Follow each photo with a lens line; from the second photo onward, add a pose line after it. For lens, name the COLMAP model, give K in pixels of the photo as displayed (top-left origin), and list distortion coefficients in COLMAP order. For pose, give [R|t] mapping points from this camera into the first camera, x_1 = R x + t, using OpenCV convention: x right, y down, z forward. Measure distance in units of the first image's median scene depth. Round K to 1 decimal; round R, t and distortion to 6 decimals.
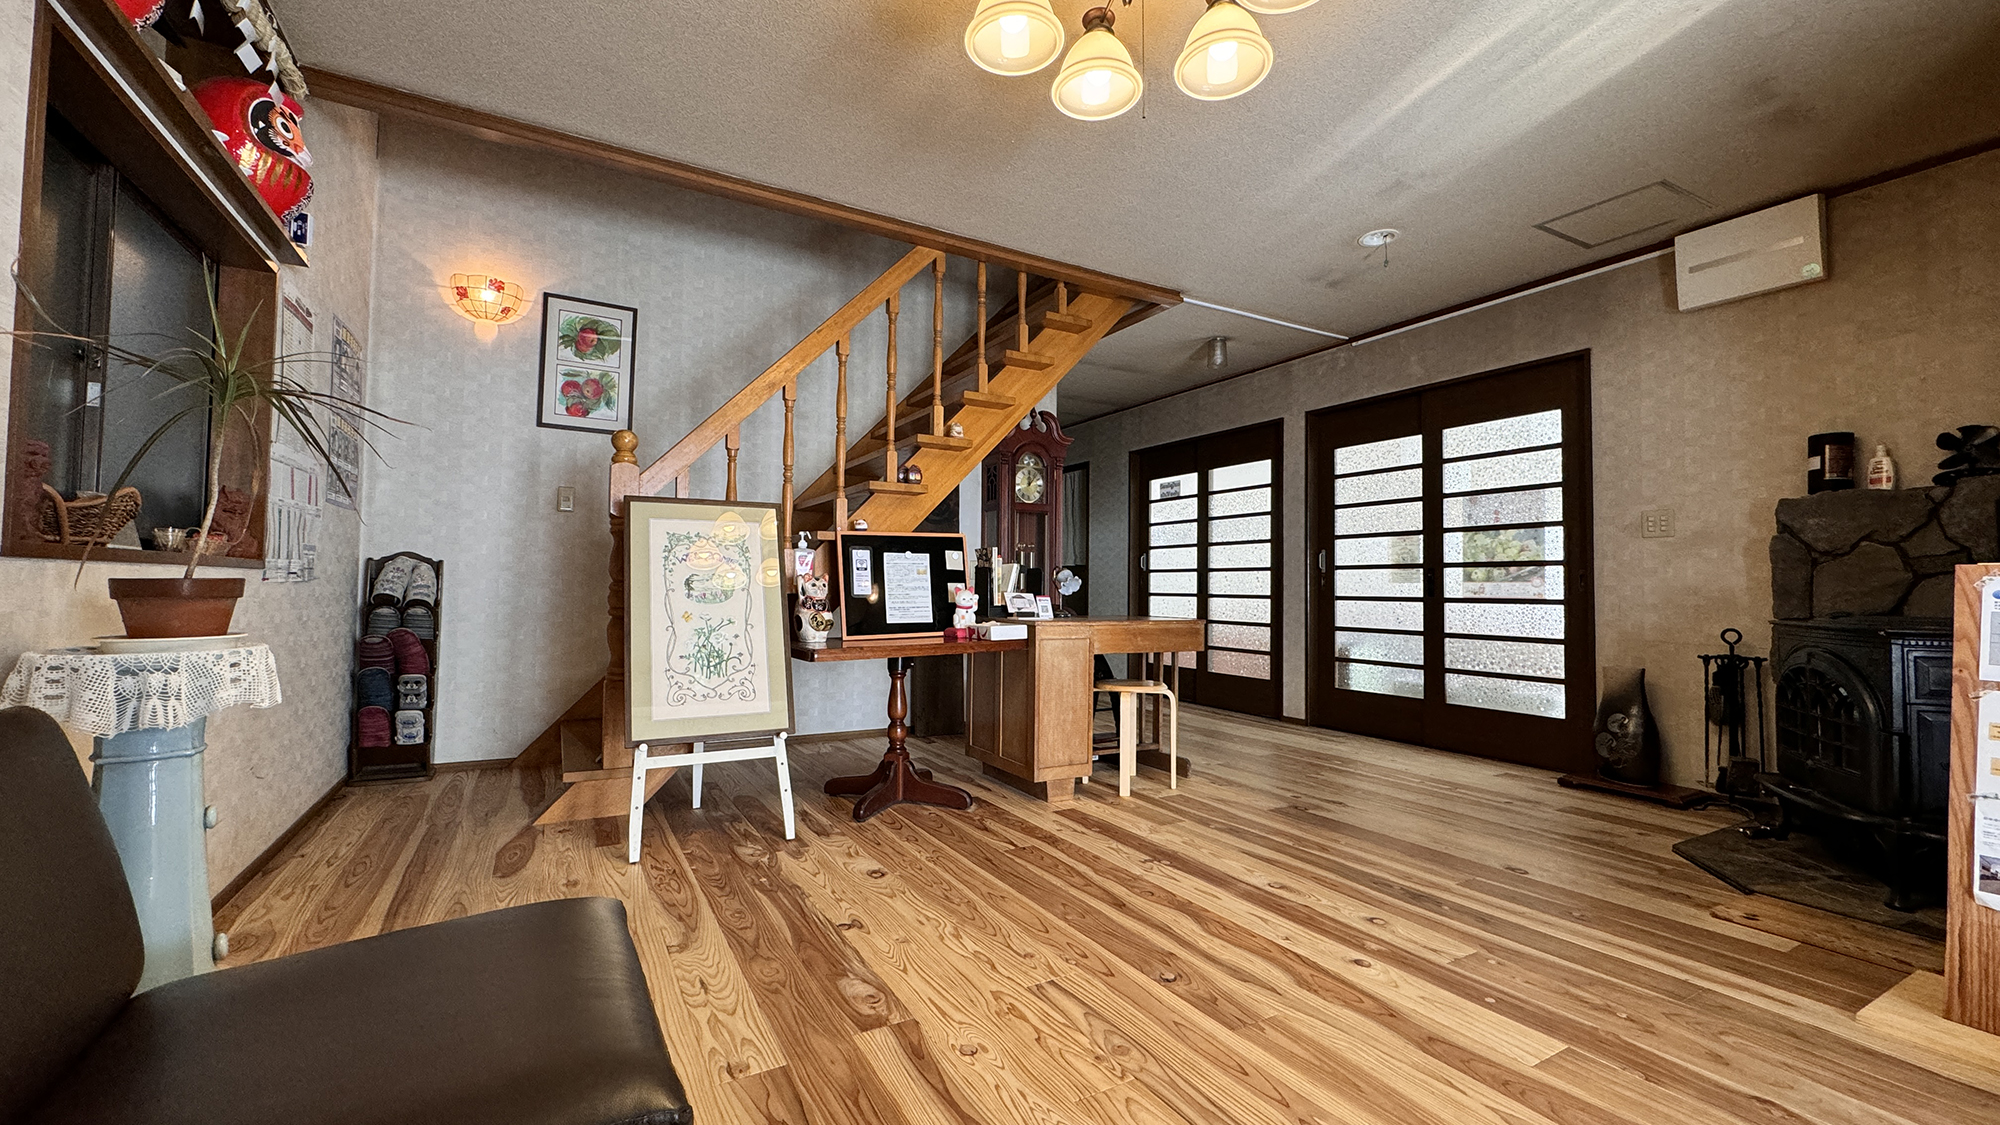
lens RADIAL K [[797.2, 0, 1000.0], [0, 797.2, 562.5], [0, 0, 1]] dist [-0.003583, 0.000005]
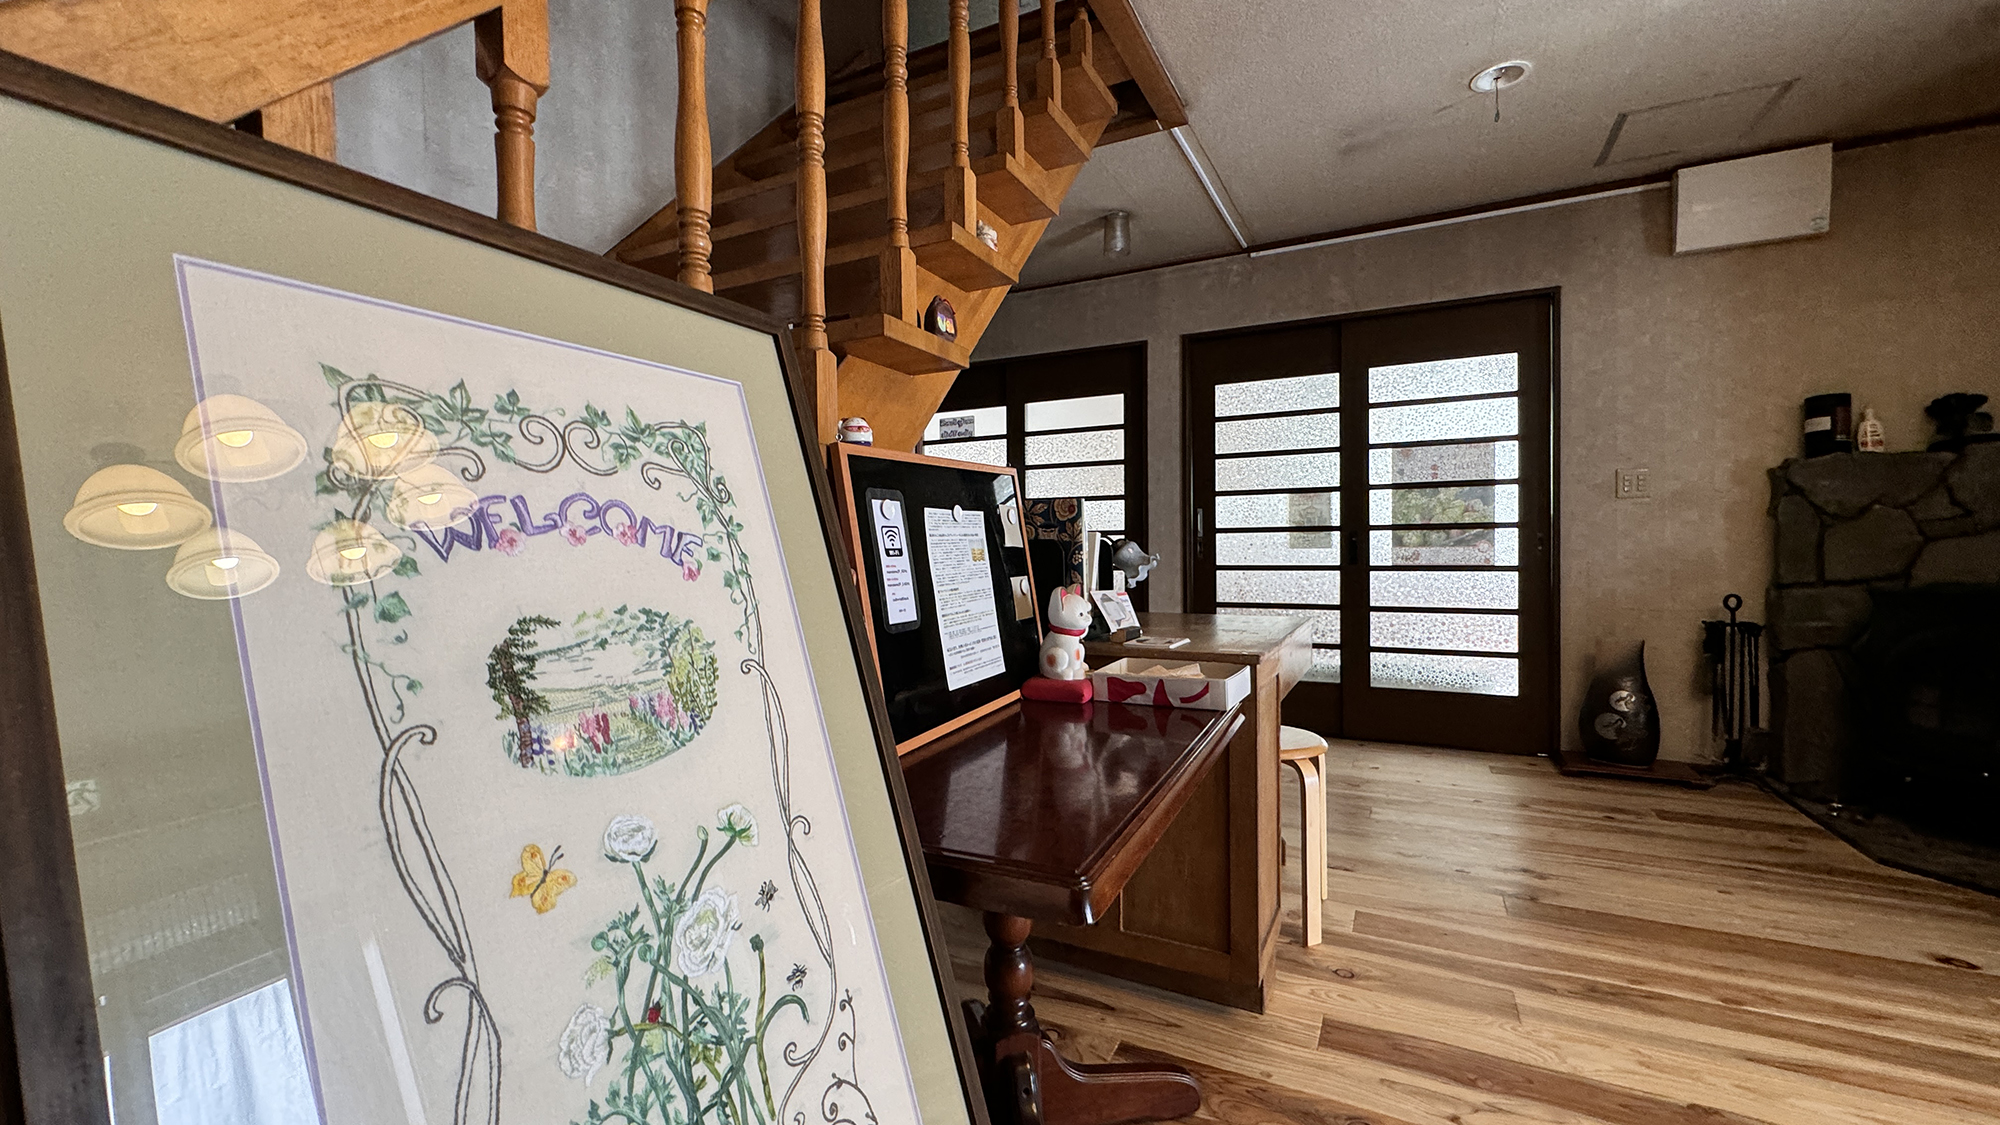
lens RADIAL K [[797.2, 0, 1000.0], [0, 797.2, 562.5], [0, 0, 1]] dist [-0.003583, 0.000005]
pose [[0.838213, -0.029644, 0.544536, -0.277591], [0.001390, 0.998634, 0.052226, -0.005115], [-0.545341, -0.043020, 0.837110, 0.560315]]
